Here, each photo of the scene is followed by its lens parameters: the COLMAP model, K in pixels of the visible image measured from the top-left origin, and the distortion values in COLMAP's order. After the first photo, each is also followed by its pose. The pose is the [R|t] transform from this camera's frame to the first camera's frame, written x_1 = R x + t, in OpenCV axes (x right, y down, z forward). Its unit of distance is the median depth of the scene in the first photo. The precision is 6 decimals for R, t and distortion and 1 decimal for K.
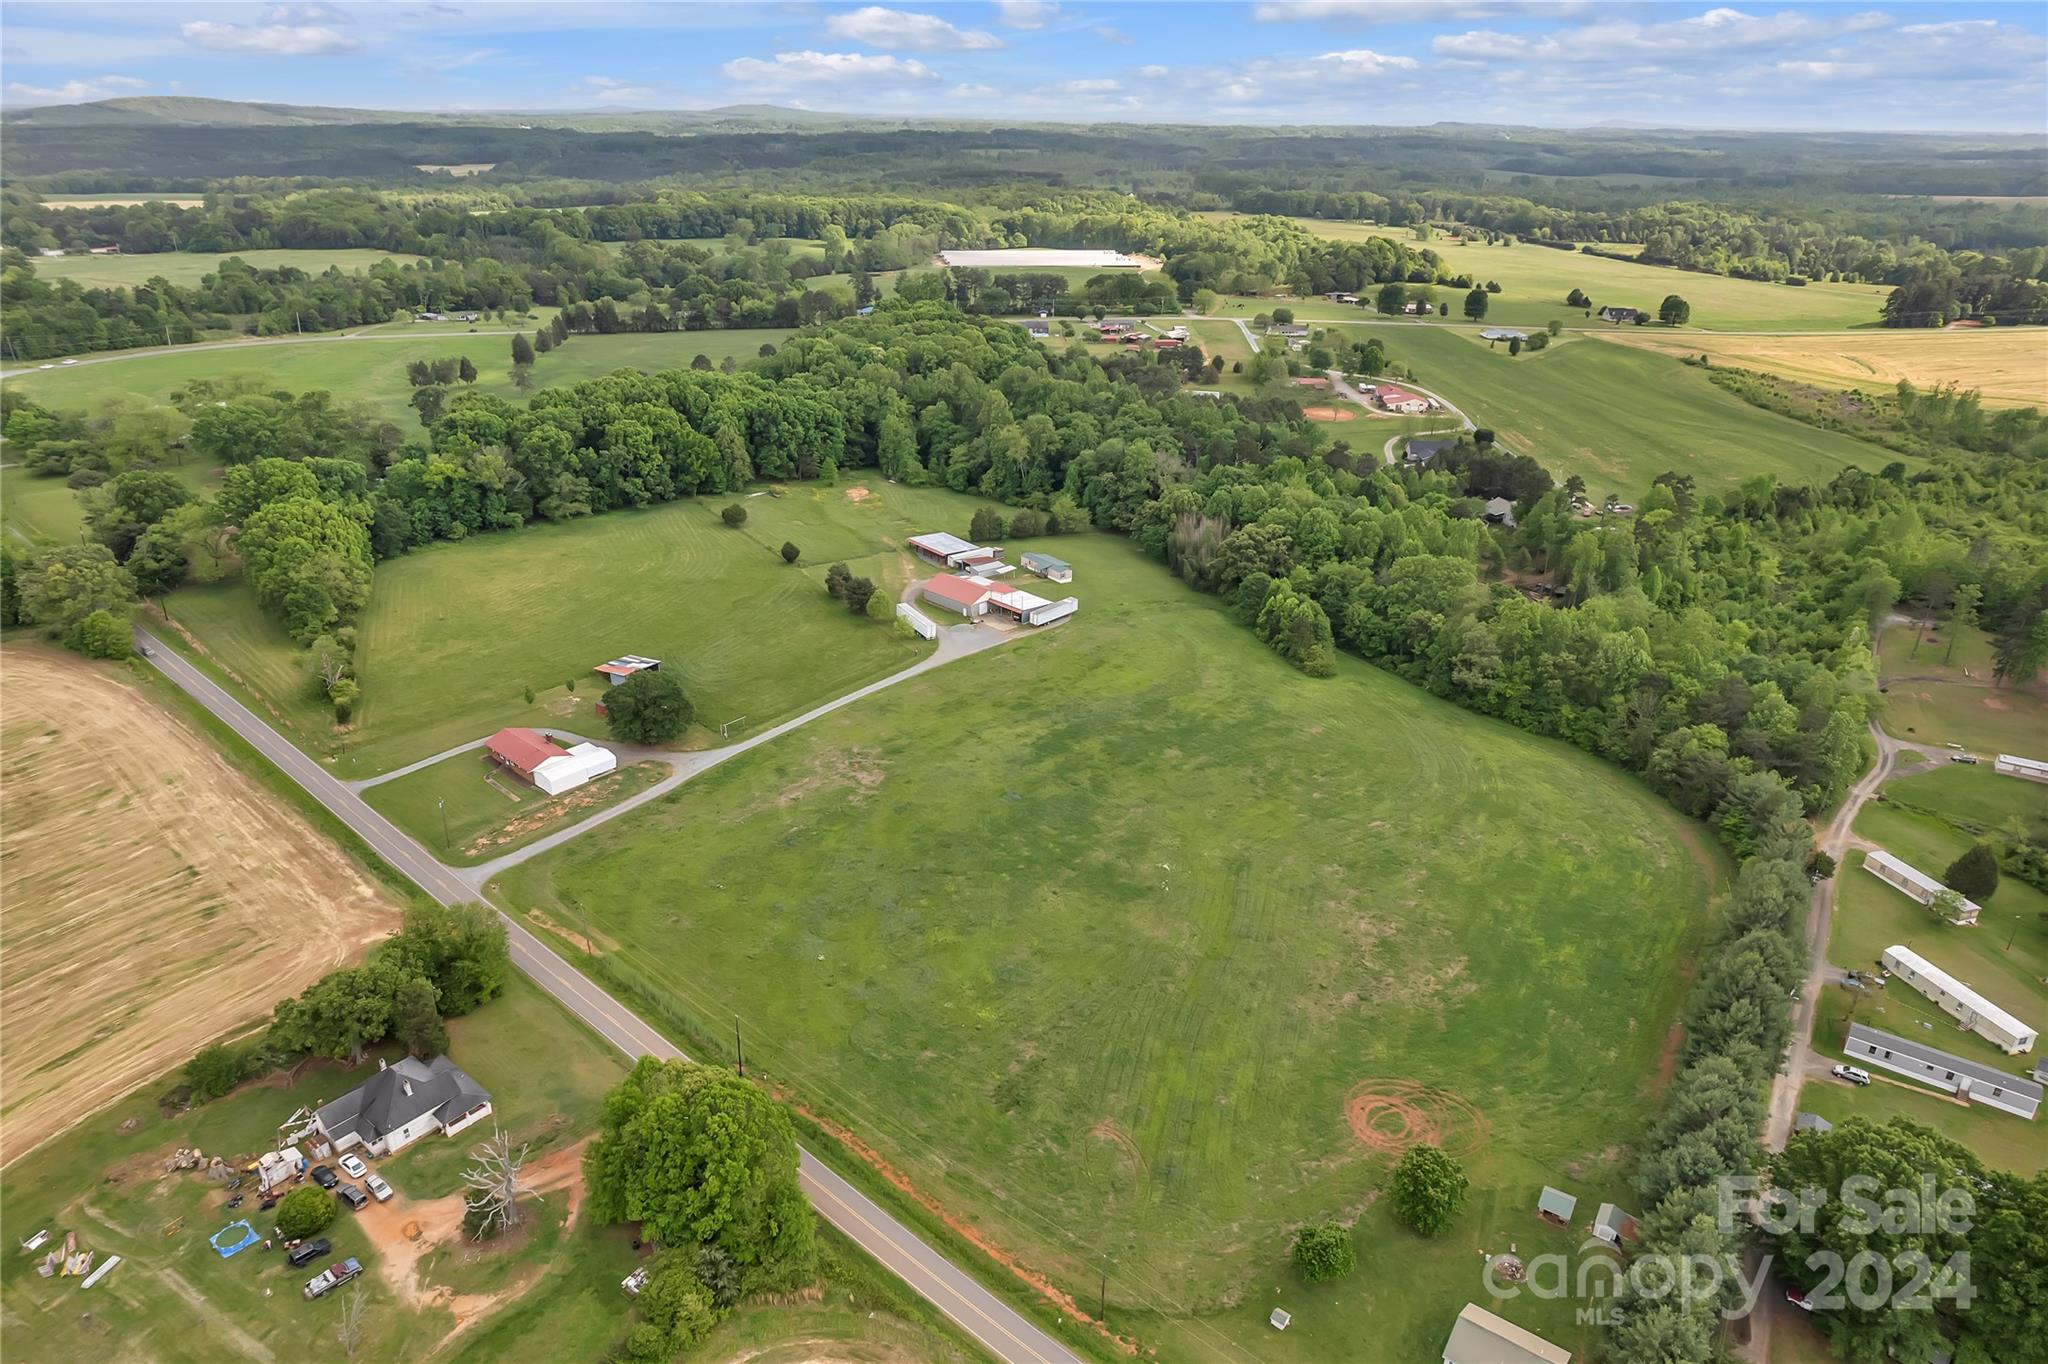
lens RADIAL K [[1363.2, 0, 1025.4], [0, 1363.2, 669.8], [0, 0, 1]] dist [-0.059744, 0.047222]
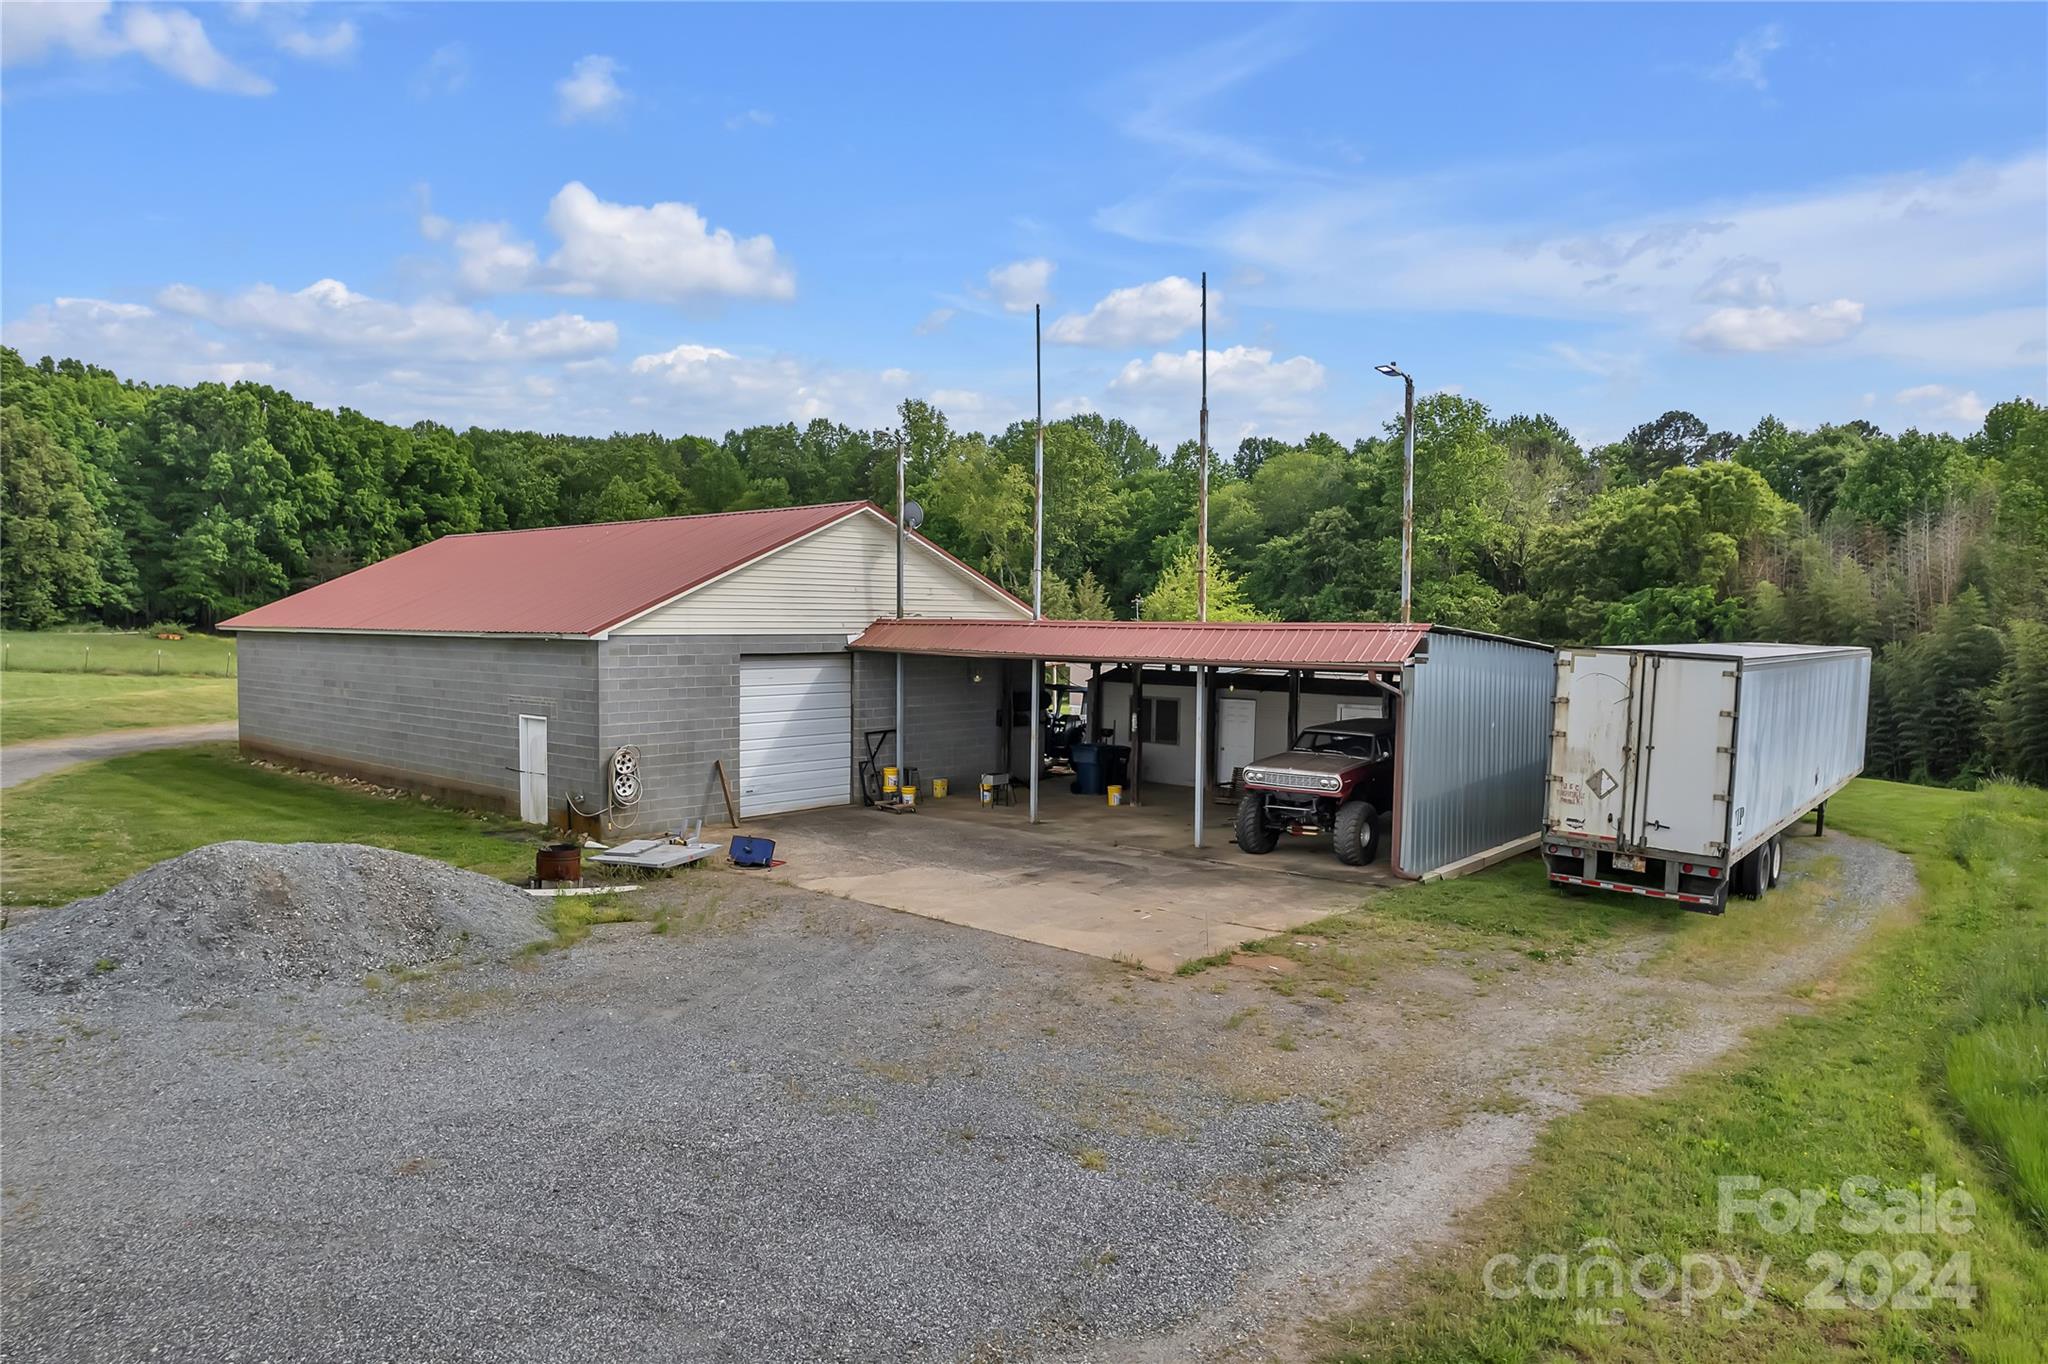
lens RADIAL K [[1302.8, 0, 1026.5], [0, 1302.8, 673.2], [0, 0, 1]] dist [-0.048661, 0.031085]
pose [[0.997846, -0.005448, 0.065371, -0.017735], [0.028706, 0.932326, -0.360477, -0.016846], [-0.058983, 0.361578, 0.930474, 0.724282]]
